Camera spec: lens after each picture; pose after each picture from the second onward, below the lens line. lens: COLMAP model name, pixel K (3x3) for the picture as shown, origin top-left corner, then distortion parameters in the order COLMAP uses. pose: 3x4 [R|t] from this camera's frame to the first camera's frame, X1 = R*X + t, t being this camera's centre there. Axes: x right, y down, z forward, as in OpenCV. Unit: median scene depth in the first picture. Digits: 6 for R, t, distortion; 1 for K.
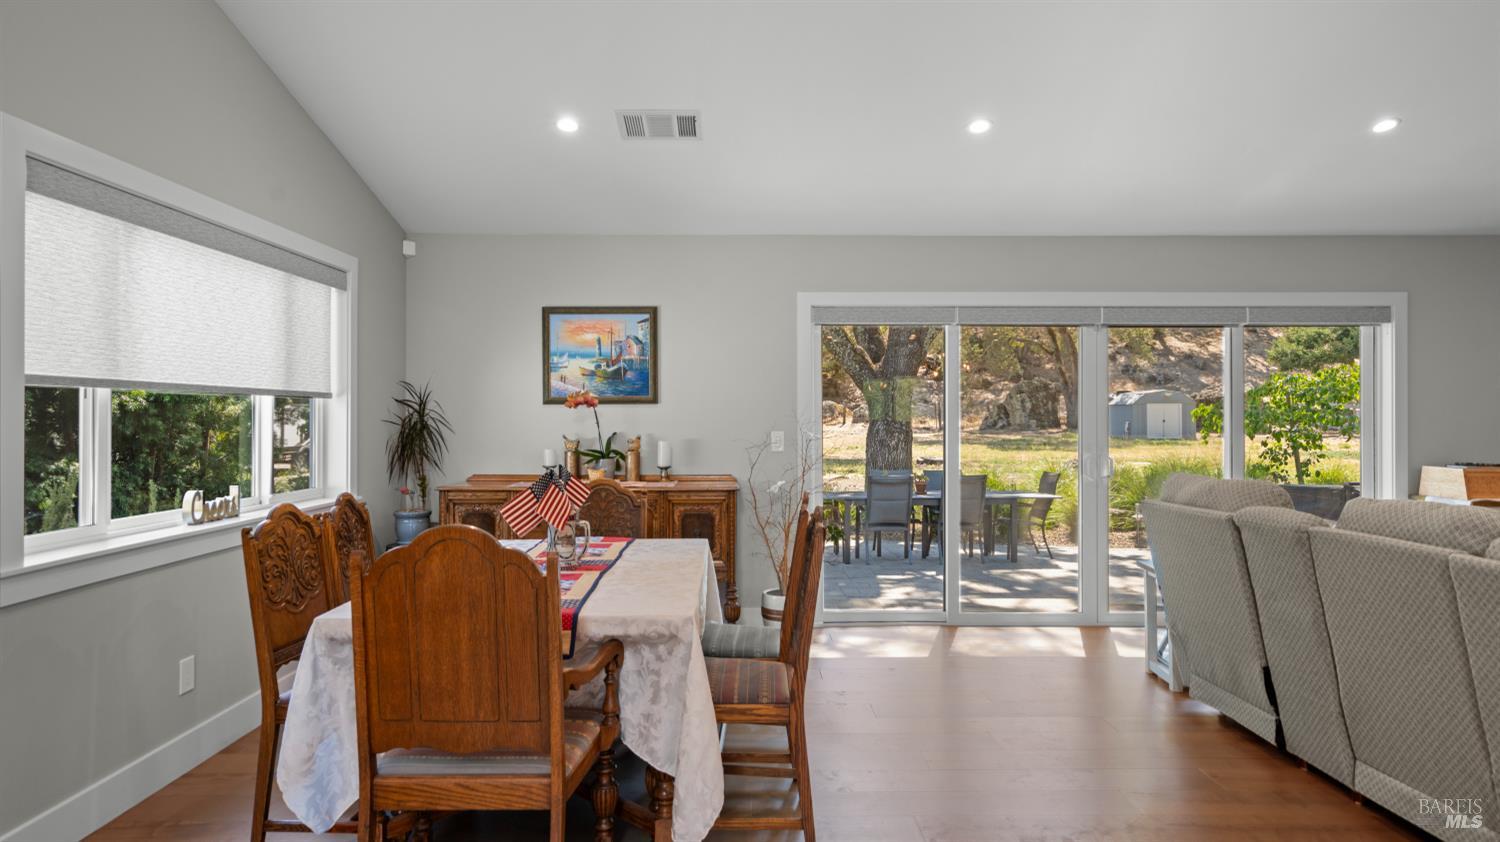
lens RADIAL K [[939.6, 0, 750.8], [0, 939.6, 409.9], [0, 0, 1]] dist [-0.007546, -0.002191]
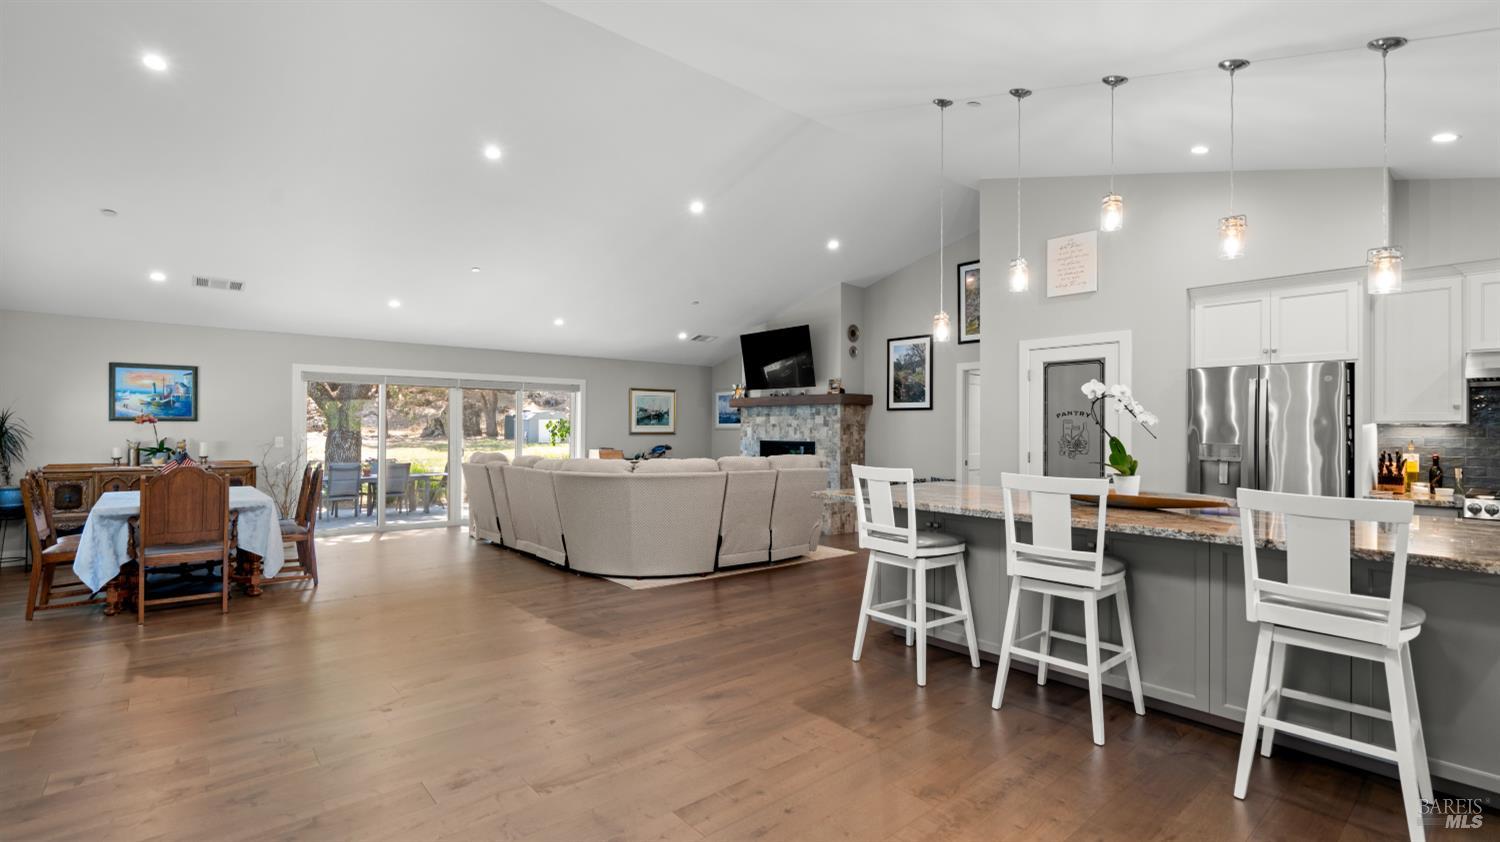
lens RADIAL K [[676.4, 0, 736.9], [0, 676.4, 420.7], [0, 0, 1]] dist [-0.001146, 0.005741]
pose [[0.780468, 0.010865, 0.625101, -0.104286], [-0.008946, 0.999941, -0.006212, -0.008976], [-0.625132, -0.000744, 0.780519, -0.635078]]
